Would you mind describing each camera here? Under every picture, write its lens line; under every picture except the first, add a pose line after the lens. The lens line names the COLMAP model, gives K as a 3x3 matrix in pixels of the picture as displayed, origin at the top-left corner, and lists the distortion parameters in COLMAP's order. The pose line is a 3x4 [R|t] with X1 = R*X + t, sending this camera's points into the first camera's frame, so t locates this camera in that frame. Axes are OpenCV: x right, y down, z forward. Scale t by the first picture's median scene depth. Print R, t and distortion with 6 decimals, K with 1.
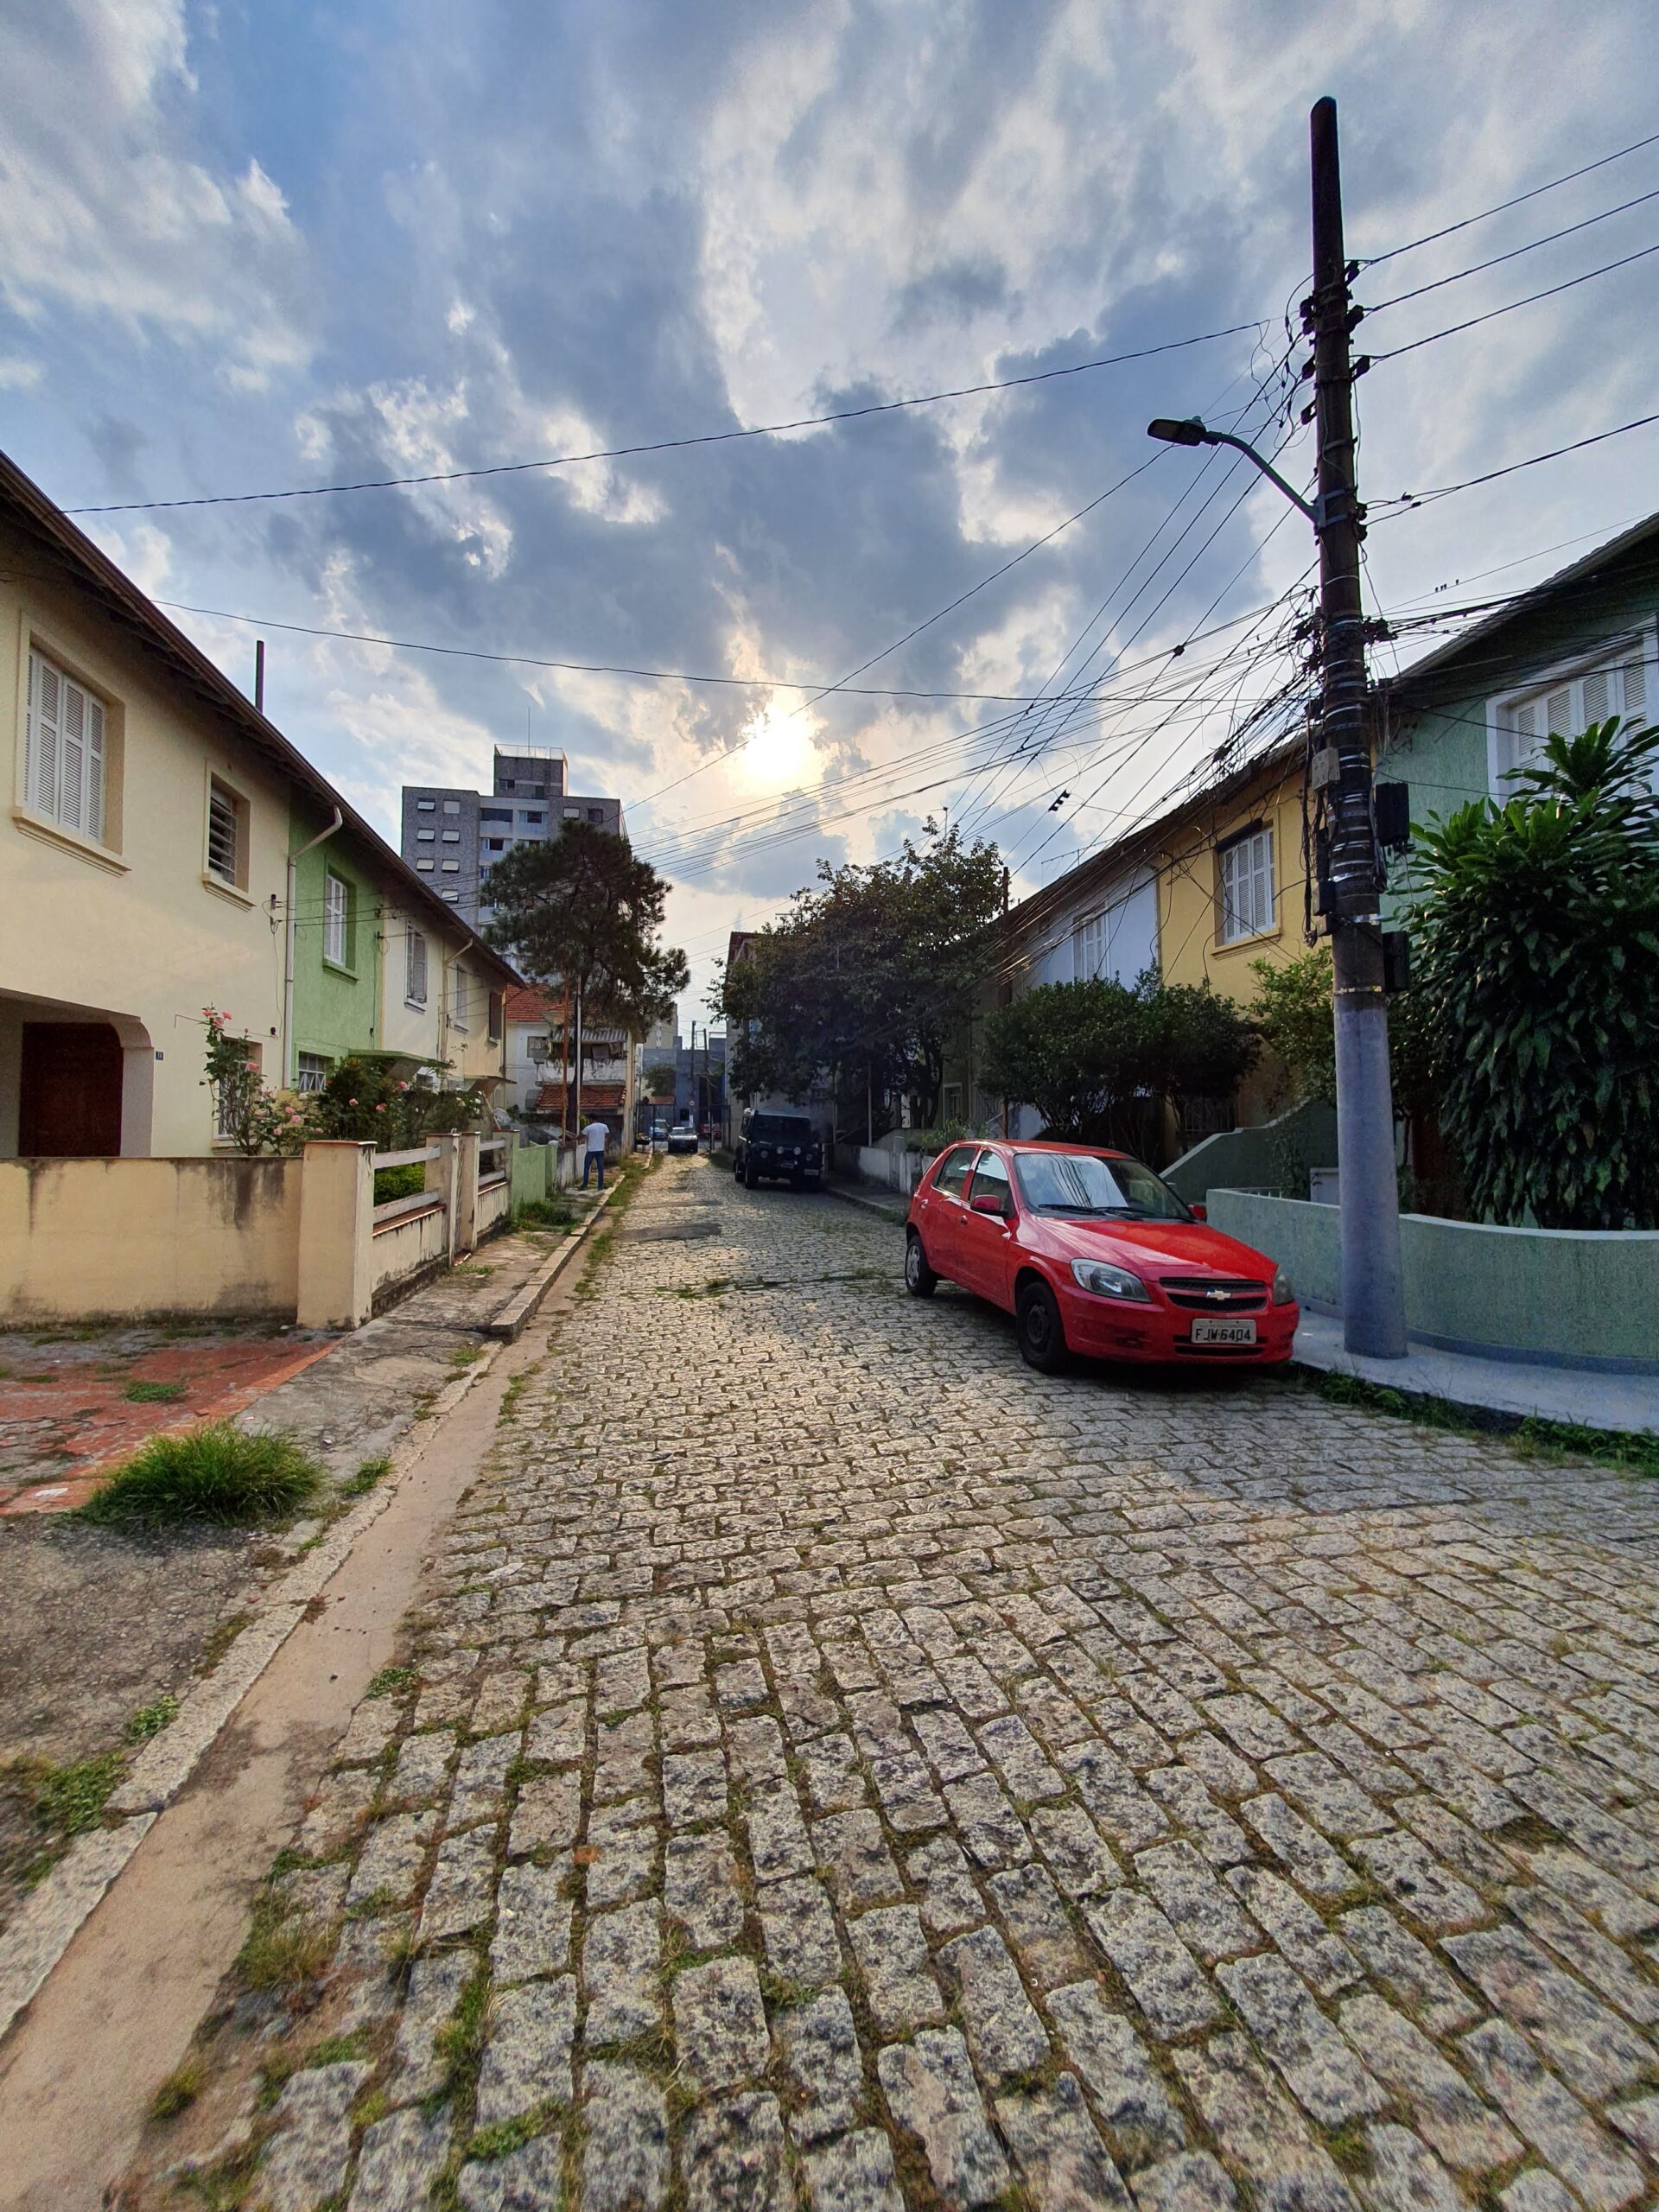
lens RADIAL K [[870.7, 0, 841.5], [0, 870.7, 1094.2], [0, 0, 1]] dist [0.006578, -0.001554]
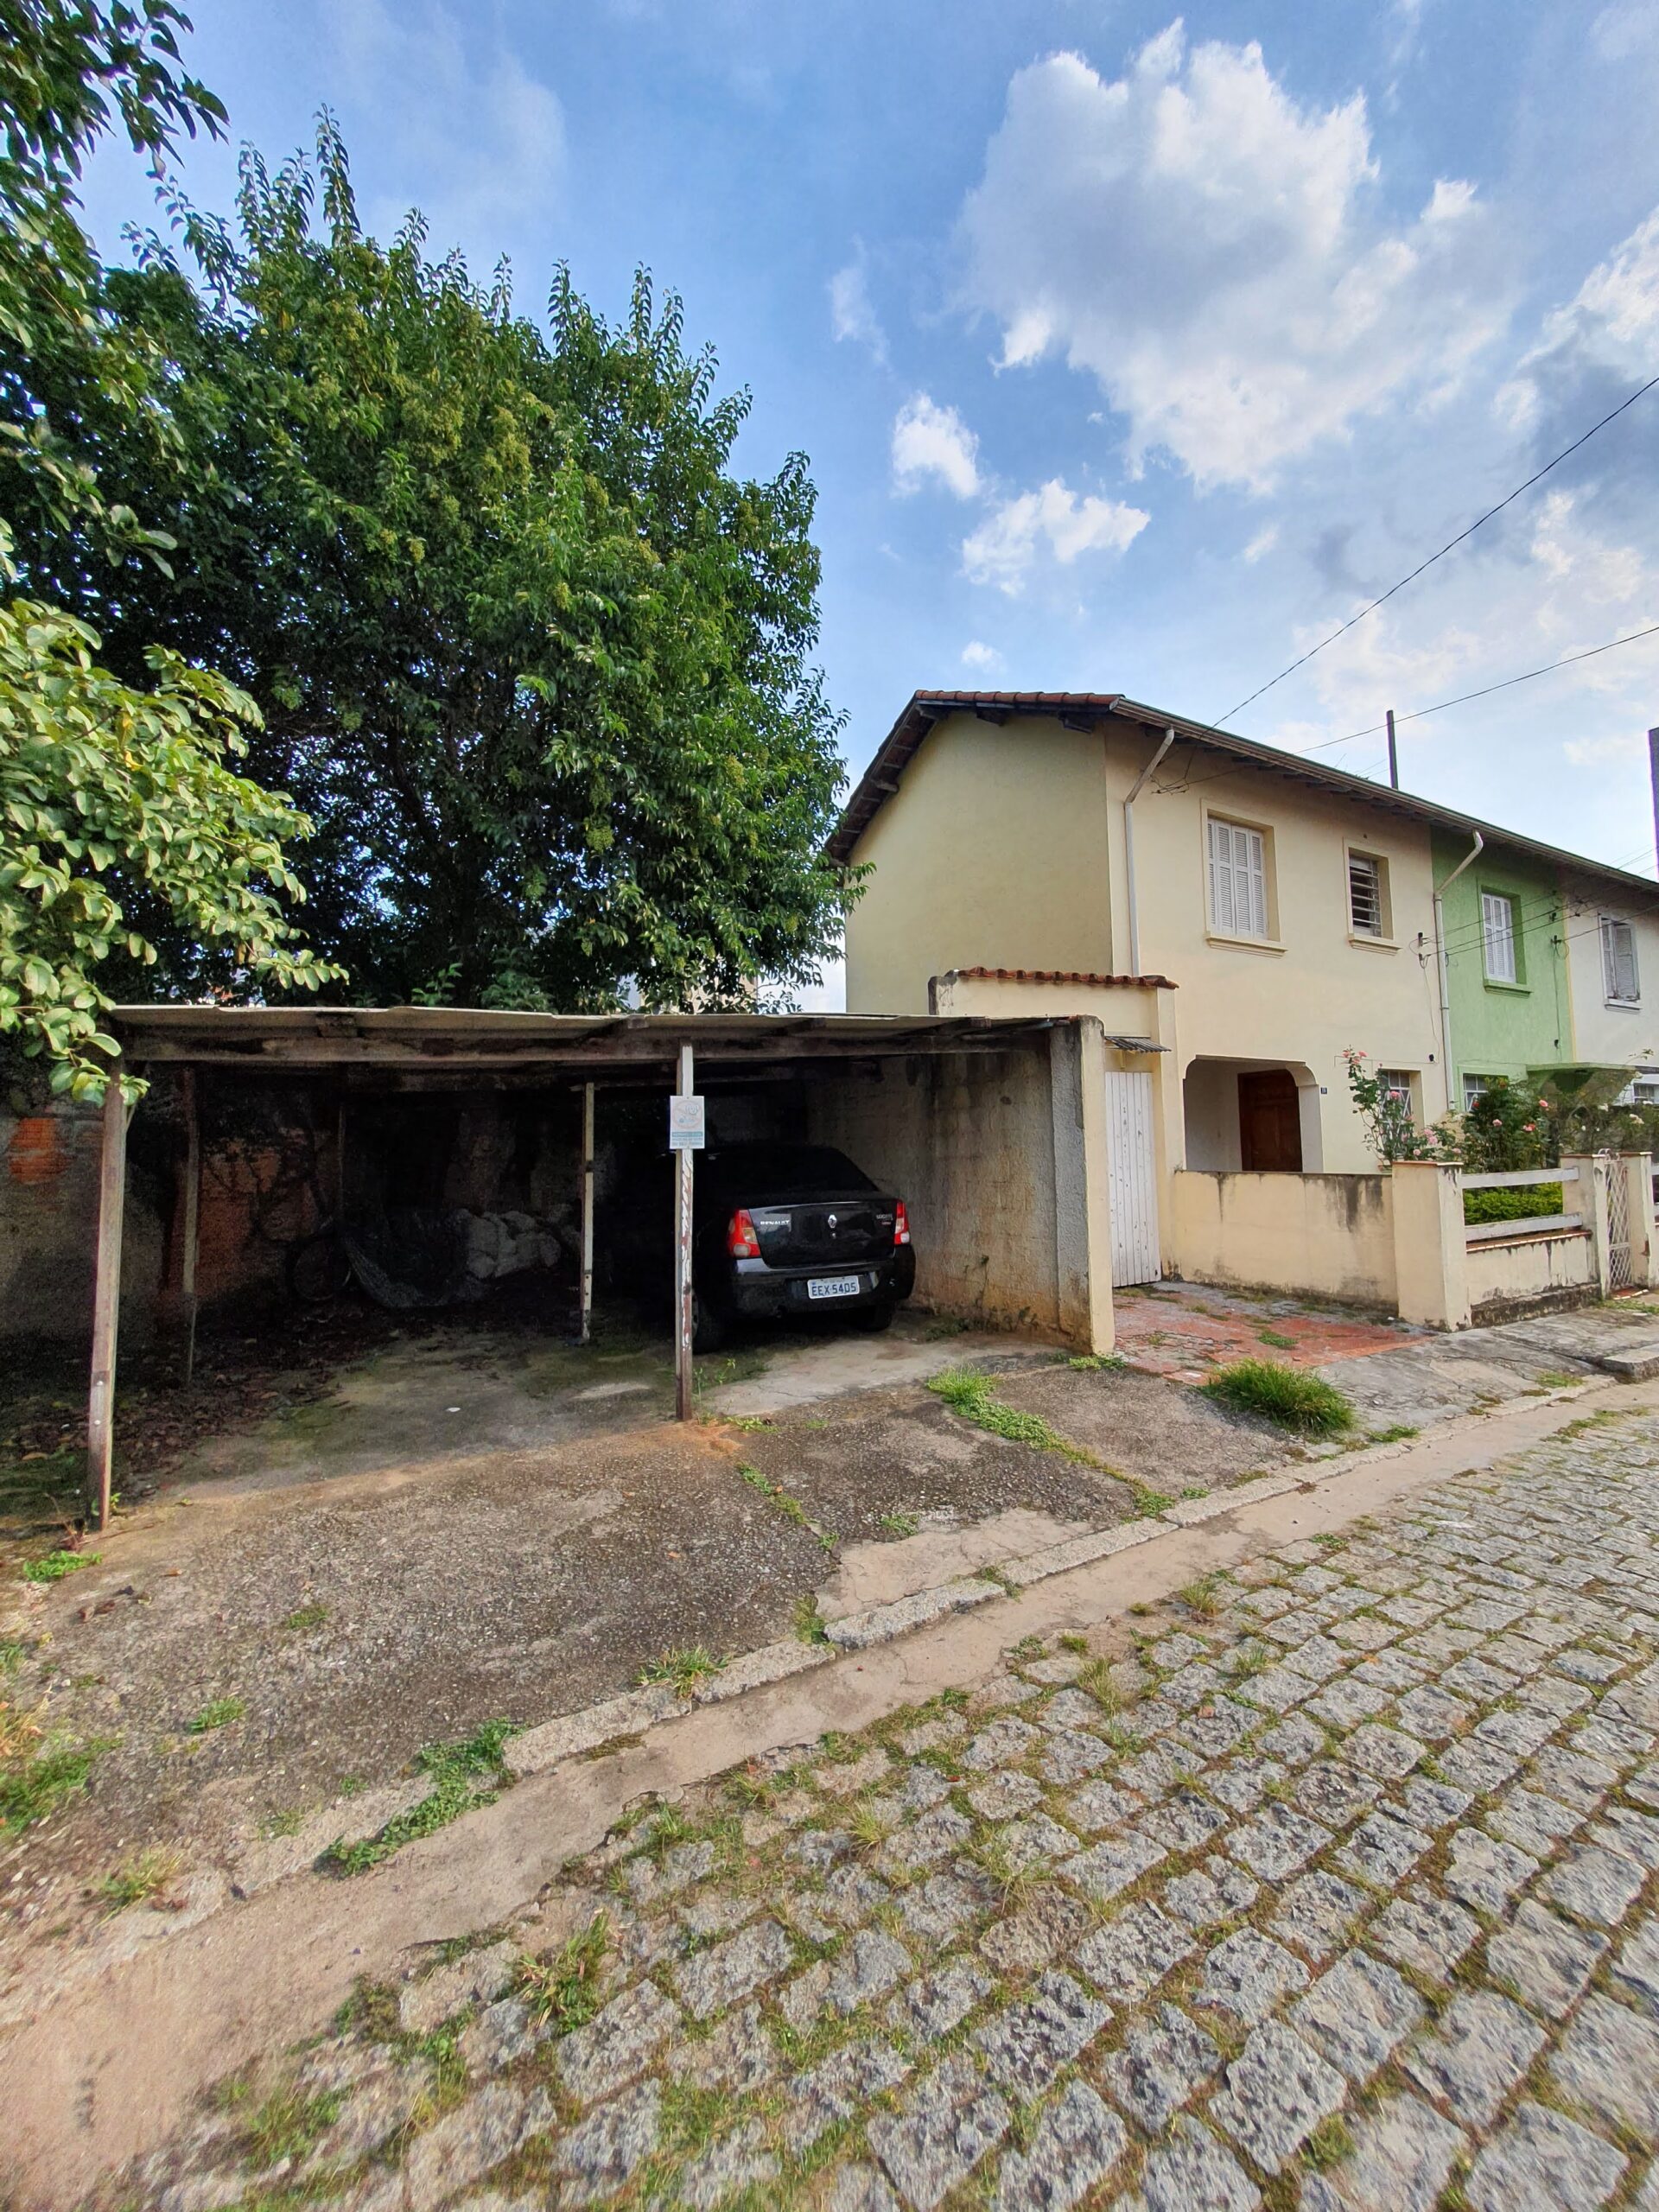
lens RADIAL K [[870.7, 0, 837.8], [0, 870.7, 1113.7], [0, 0, 1]] dist [0.006578, -0.001554]
pose [[0.324340, -0.045011, -0.944869, 0.469366], [0.044198, 0.998497, -0.032394, -0.006383], [0.944907, -0.031254, 0.325842, -0.149363]]
